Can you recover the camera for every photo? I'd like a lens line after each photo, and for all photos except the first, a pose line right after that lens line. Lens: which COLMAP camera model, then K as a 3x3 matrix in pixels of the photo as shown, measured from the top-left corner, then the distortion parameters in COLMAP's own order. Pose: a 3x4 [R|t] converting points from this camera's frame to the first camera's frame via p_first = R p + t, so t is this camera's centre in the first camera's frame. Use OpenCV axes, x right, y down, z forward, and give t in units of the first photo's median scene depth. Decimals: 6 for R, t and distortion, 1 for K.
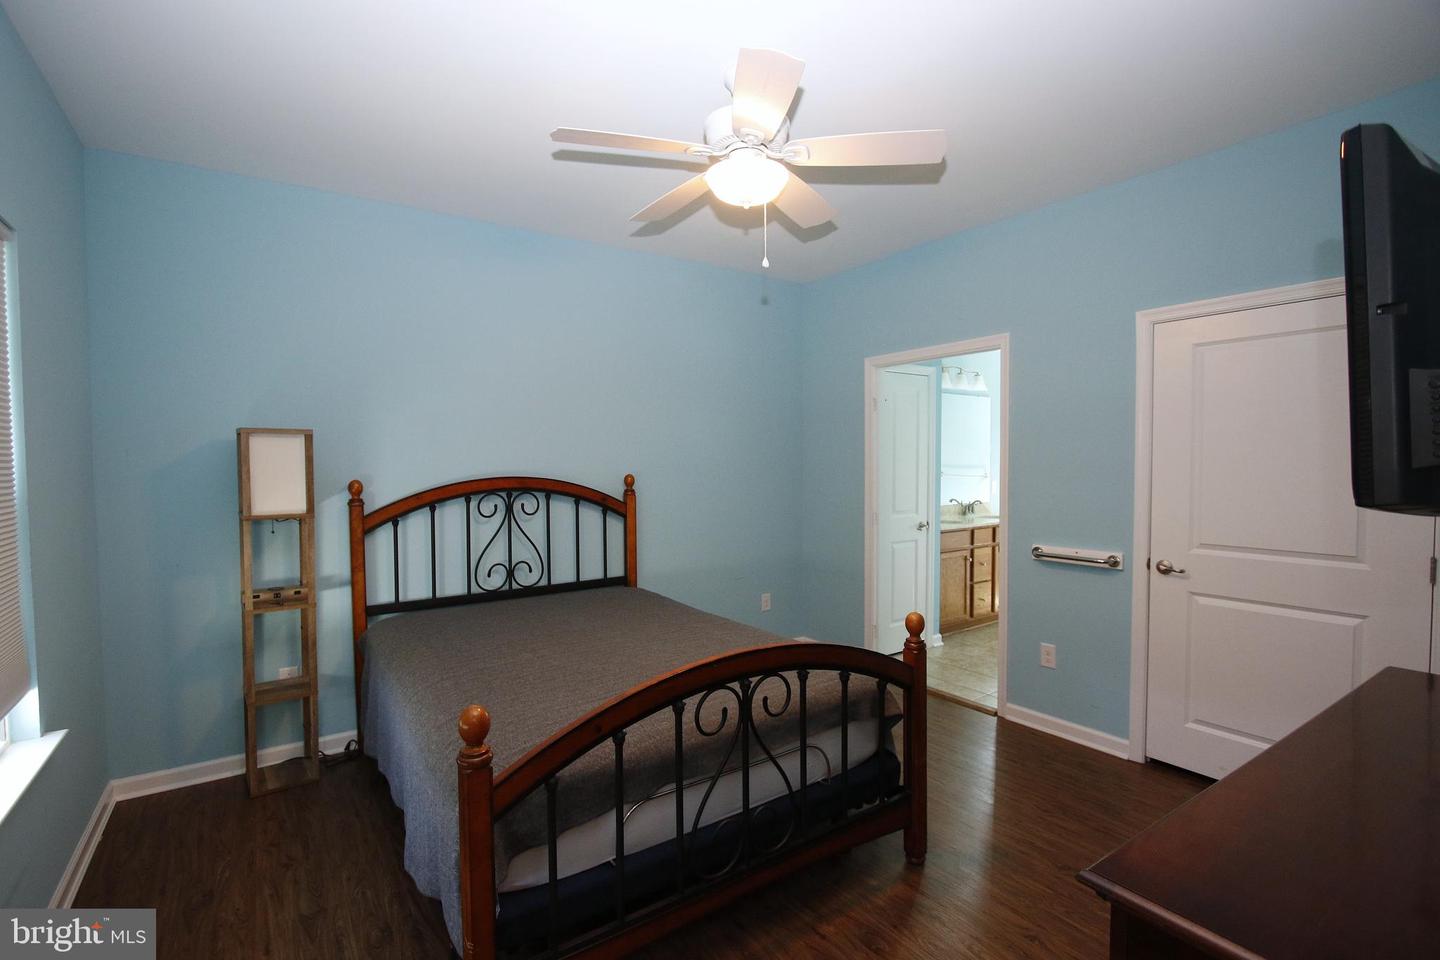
lens RADIAL K [[656.5, 0, 715.1], [0, 656.5, 485.4], [0, 0, 1]] dist [-0.014025, 0.001567]
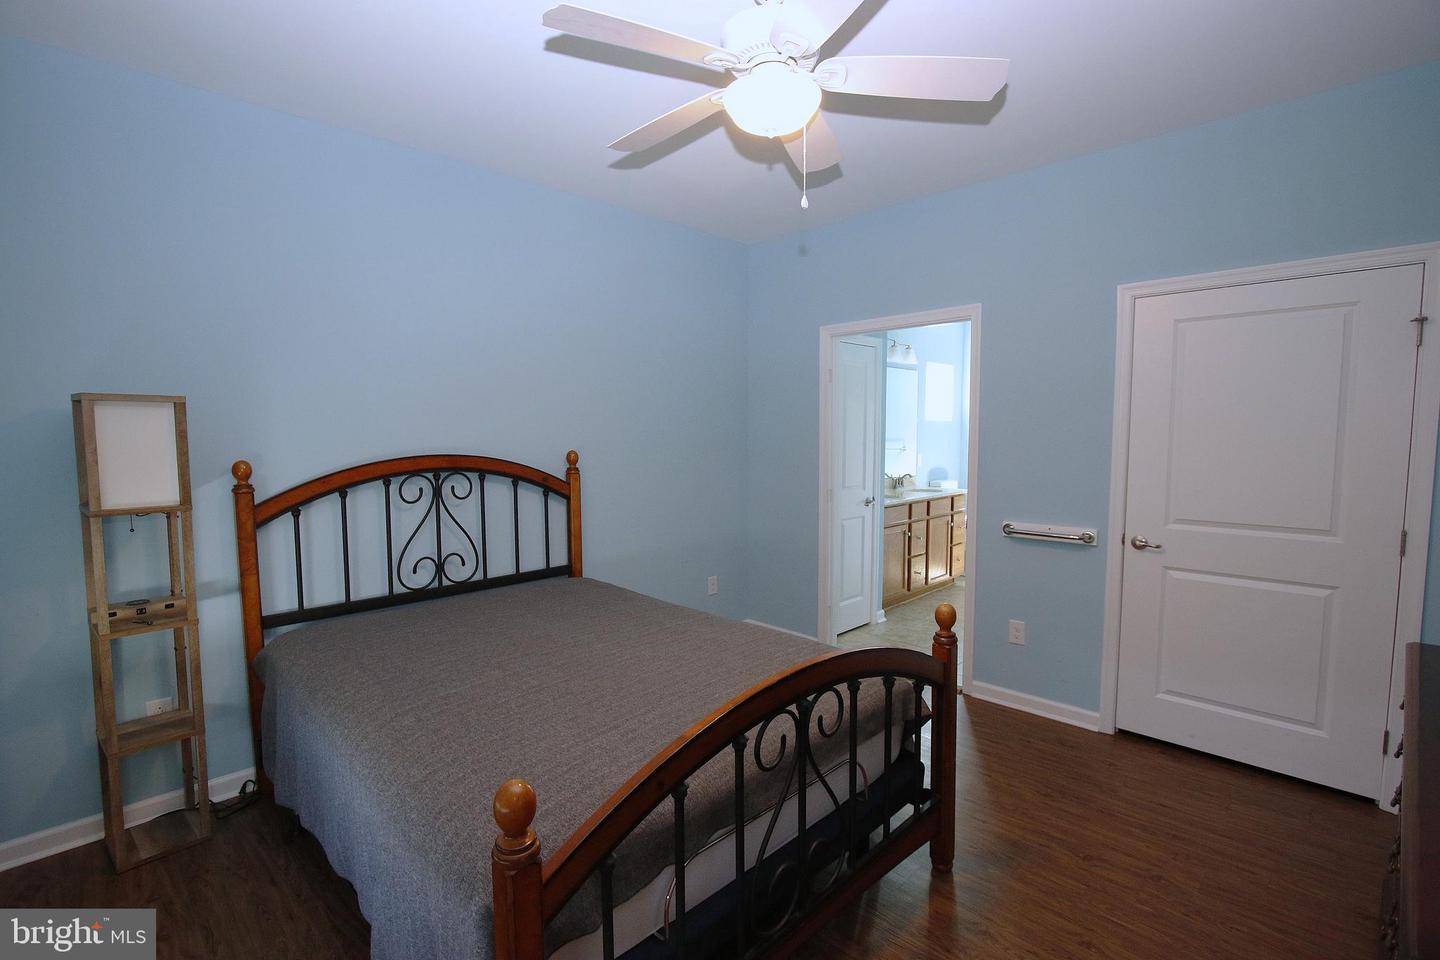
lens RADIAL K [[656.5, 0, 715.1], [0, 656.5, 485.4], [0, 0, 1]] dist [-0.014025, 0.001567]
pose [[0.984443, -0.012961, 0.175226, -0.121865], [0.005362, 0.999027, 0.043772, -0.009731], [-0.175622, -0.042151, 0.983555, 0.116481]]
